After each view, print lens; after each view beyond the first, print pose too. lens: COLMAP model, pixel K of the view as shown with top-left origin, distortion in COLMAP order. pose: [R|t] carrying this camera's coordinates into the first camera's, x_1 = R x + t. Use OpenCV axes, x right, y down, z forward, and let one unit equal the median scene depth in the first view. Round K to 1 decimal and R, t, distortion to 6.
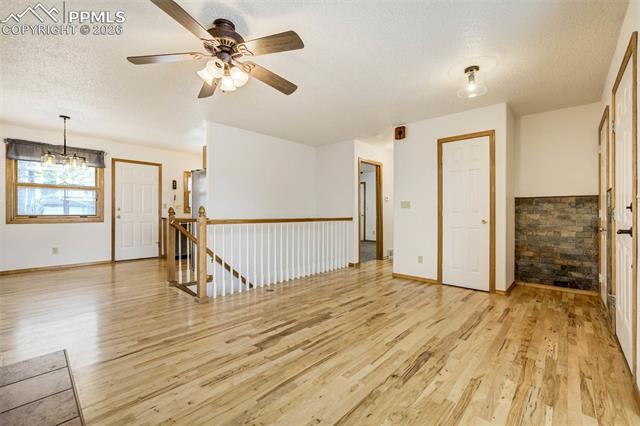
lens RADIAL K [[276.5, 0, 319.2], [0, 276.5, 211.3], [0, 0, 1]] dist [-0.039745, 0.013706]
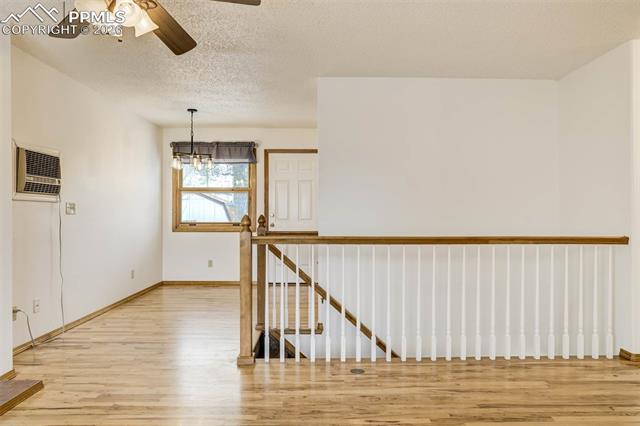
lens RADIAL K [[445.7, 0, 320.0], [0, 445.7, 213.0], [0, 0, 1]] dist [-0.022696, -0.001519]
pose [[0.693020, -0.003264, -0.720911, 0.325445], [0.003292, 0.999994, -0.001363, -0.015465], [0.720911, -0.001428, 0.693026, 0.288553]]
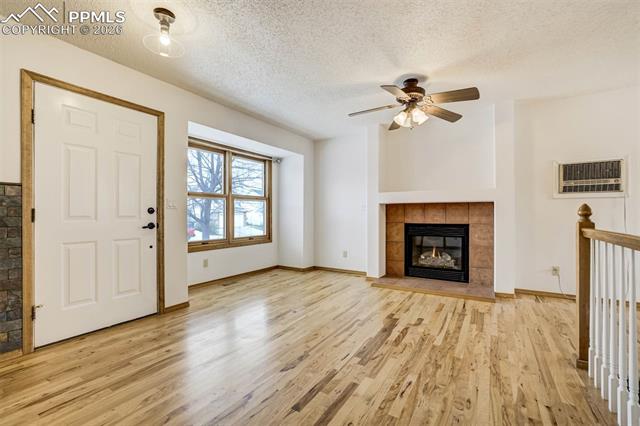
lens RADIAL K [[274.4, 0, 321.3], [0, 274.4, 213.9], [0, 0, 1]] dist [-0.041983, 0.013051]
pose [[-0.982256, -0.000735, -0.187542, 0.169585], [-0.001234, 0.999996, 0.002543, 0.000406], [0.187539, 0.002730, -0.982253, 1.053385]]
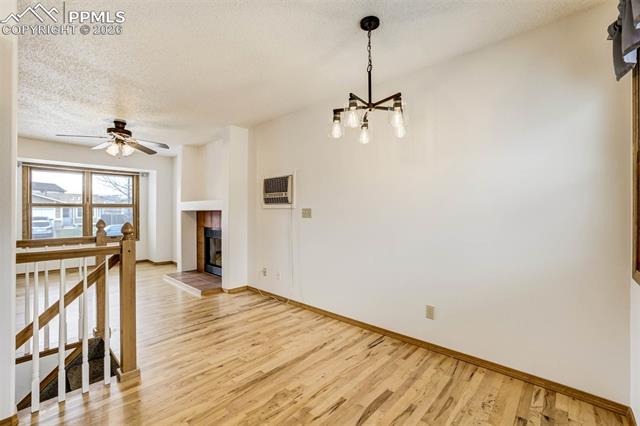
lens RADIAL K [[278.3, 0, 324.9], [0, 278.3, 212.7], [0, 0, 1]] dist [-0.039677, 0.014605]
pose [[-0.999864, -0.002820, -0.016263, -0.798633], [-0.002897, 0.999985, 0.004697, -0.033886], [0.016249, 0.004744, -0.999857, 1.335900]]
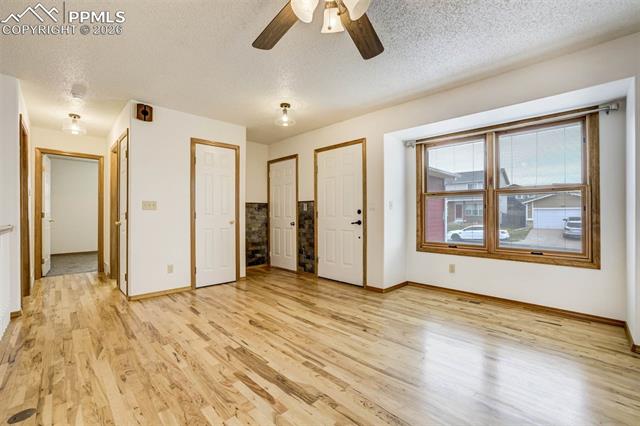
lens RADIAL K [[278.3, 0, 324.9], [0, 278.3, 212.7], [0, 0, 1]] dist [-0.039677, 0.014605]
pose [[0.032369, 0.001601, 0.999475, -0.456923], [0.001493, 0.999998, -0.001650, -0.000654], [-0.999475, 0.001545, 0.032367, 0.456216]]
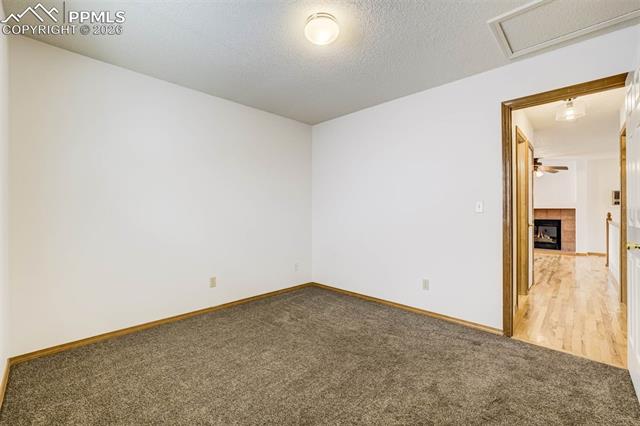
lens RADIAL K [[276.5, 0, 319.2], [0, 276.5, 211.3], [0, 0, 1]] dist [-0.039745, 0.013706]
pose [[-0.999726, -0.004479, 0.022966, 1.025990], [-0.004429, 0.999988, 0.002229, -0.015916], [-0.022976, 0.002127, -0.999734, 2.024855]]
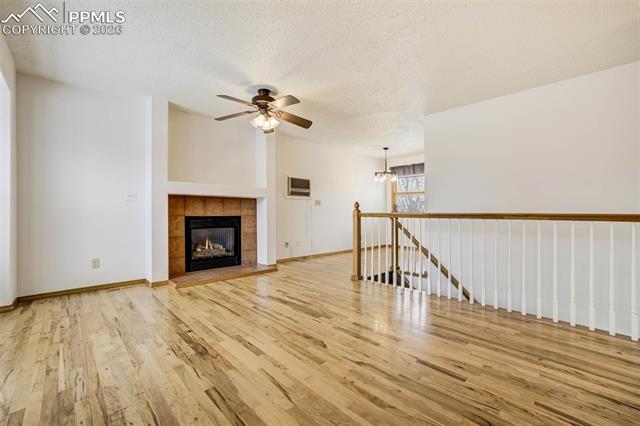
lens RADIAL K [[274.4, 0, 321.3], [0, 274.4, 213.9], [0, 0, 1]] dist [-0.041983, 0.013051]
pose [[-0.053438, 0.000036, -0.998571, 0.584524], [-0.001296, 0.999999, 0.000105, 0.025950], [0.998570, 0.001300, -0.053438, 0.658358]]
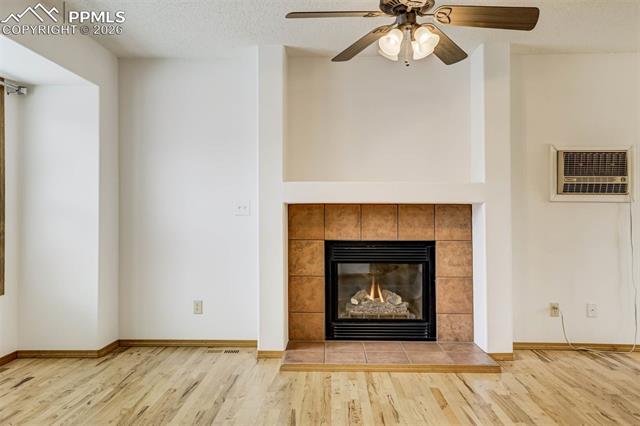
lens RADIAL K [[491.1, 0, 320.0], [0, 491.1, 213.0], [0, 0, 1]] dist [0.025180, 0.000416]
pose [[-0.747585, -0.006217, -0.664137, 0.324896], [-0.008335, 0.999965, 0.000022, -0.016614], [0.664113, 0.005552, -0.747611, 0.841508]]
